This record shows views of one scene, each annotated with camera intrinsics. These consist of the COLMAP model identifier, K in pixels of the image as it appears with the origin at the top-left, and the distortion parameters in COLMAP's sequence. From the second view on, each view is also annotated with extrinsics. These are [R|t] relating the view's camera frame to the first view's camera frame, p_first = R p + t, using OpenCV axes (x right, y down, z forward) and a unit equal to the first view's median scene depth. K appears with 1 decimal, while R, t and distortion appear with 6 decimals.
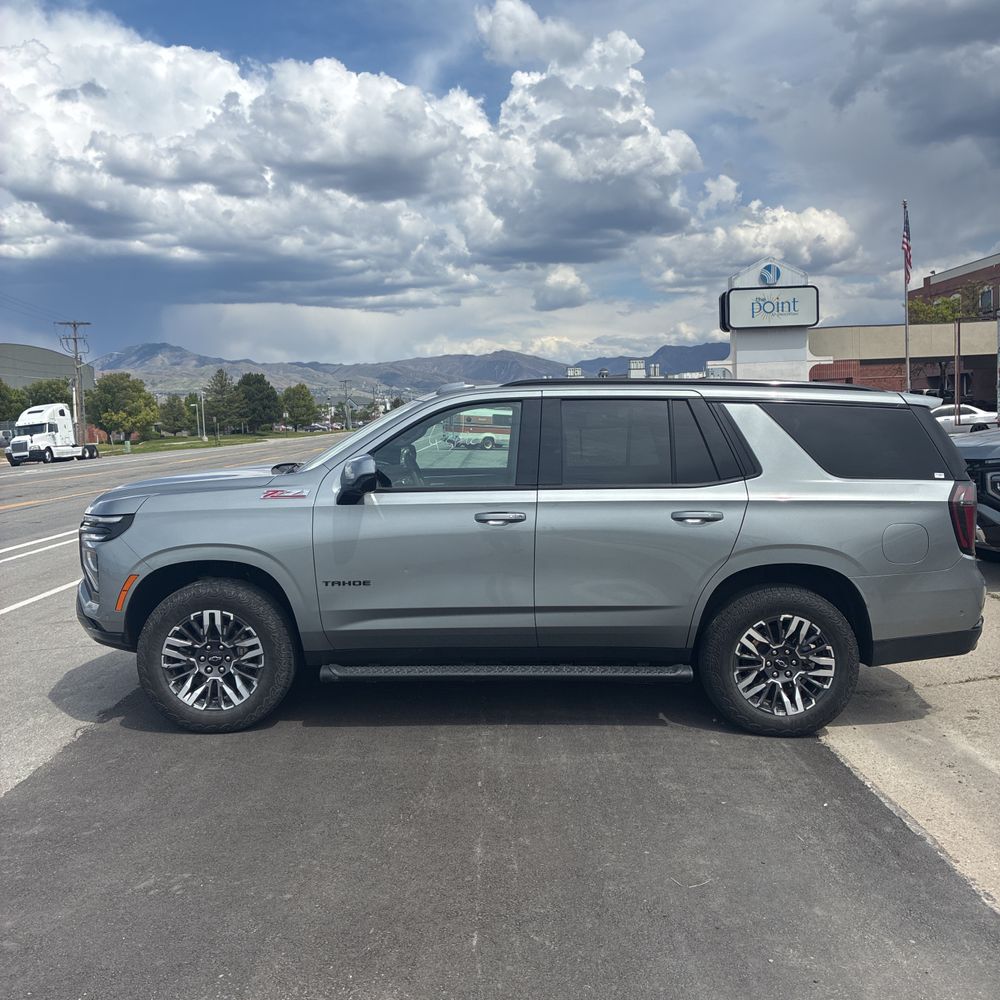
lens RADIAL K [[1019.6, 0, 494.5], [0, 1019.6, 490.8], [0, 0, 1]] dist [0.024190, -0.011287]
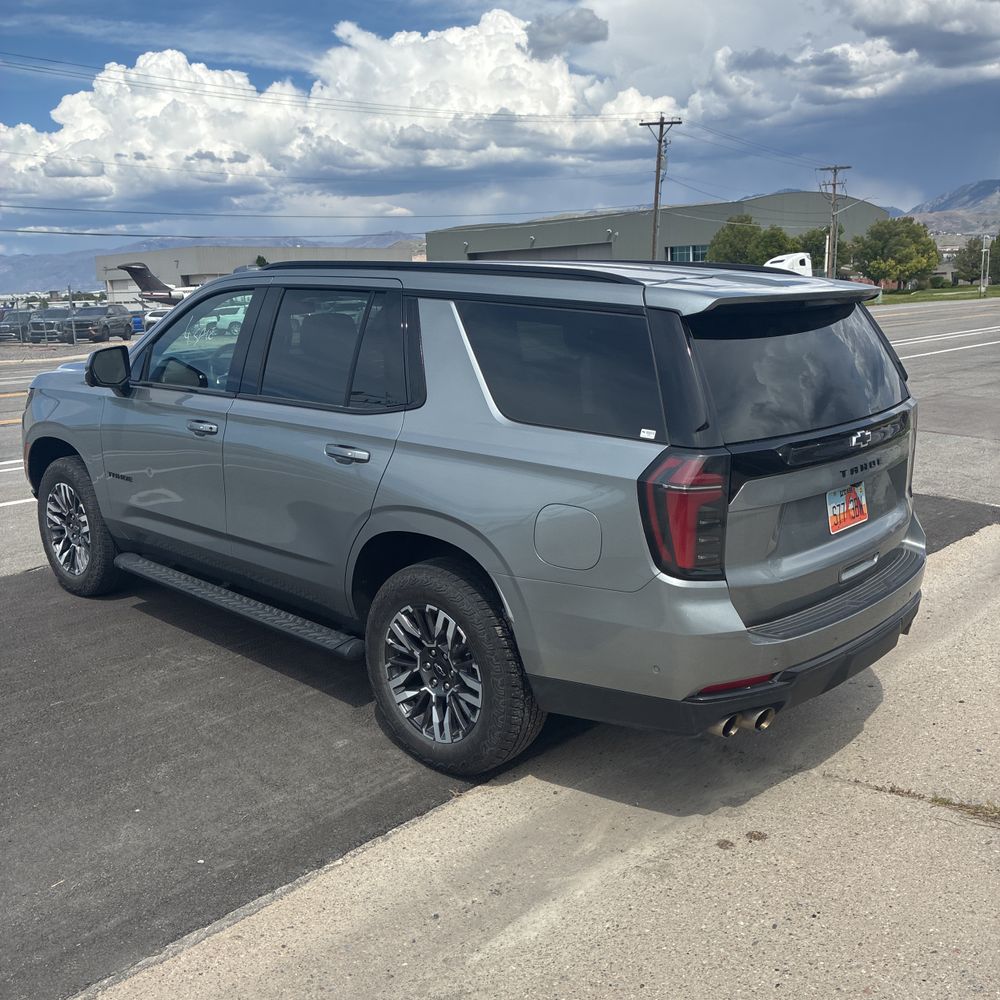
lens RADIAL K [[1019.6, 0, 494.5], [0, 1019.6, 490.8], [0, 0, 1]] dist [0.024190, -0.011287]
pose [[0.722088, 0.147967, -0.675792, 0.776281], [-0.047039, 0.985099, 0.165429, -0.075667], [0.690200, -0.087666, 0.718289, 0.525293]]
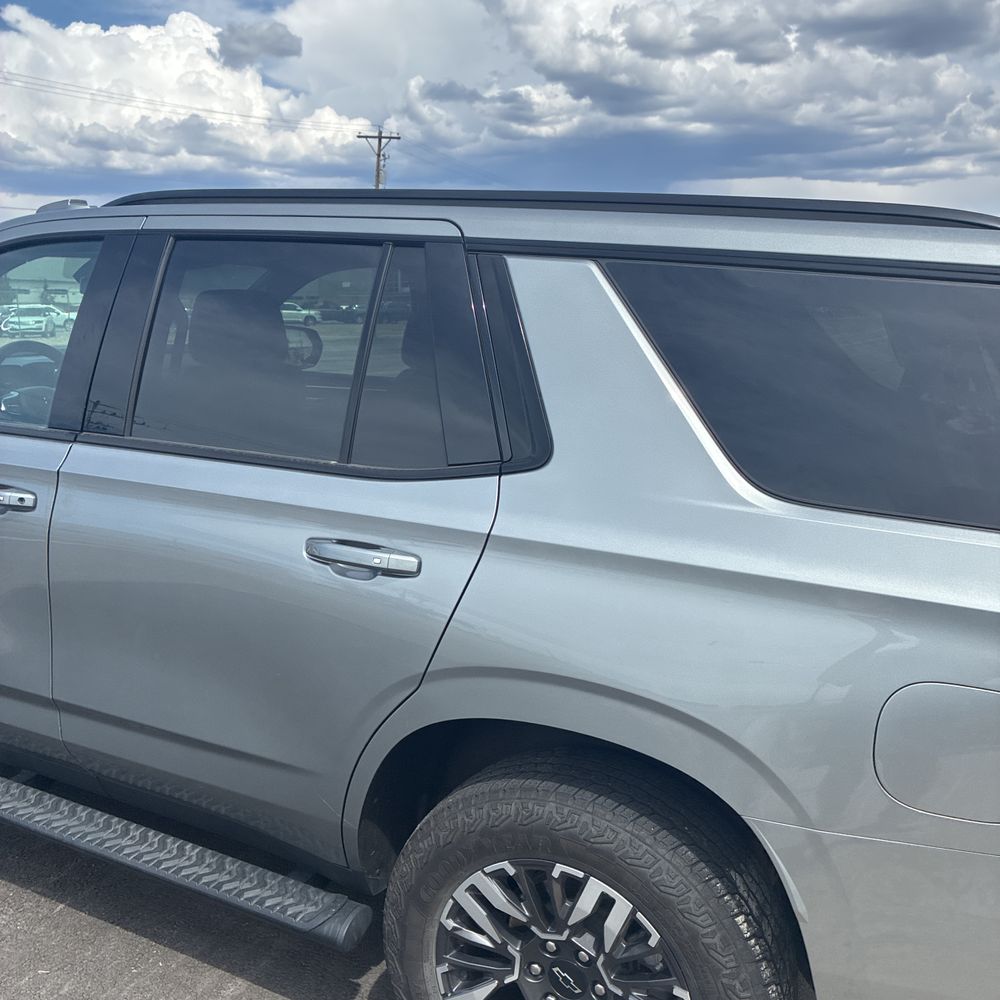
lens RADIAL K [[1019.6, 0, 494.5], [0, 1019.6, 490.8], [0, 0, 1]] dist [0.024190, -0.011287]
pose [[0.887493, 0.124181, -0.443774, 0.400867], [-0.072794, 0.988695, 0.131087, -0.051547], [0.455036, -0.084035, 0.886499, 0.679665]]
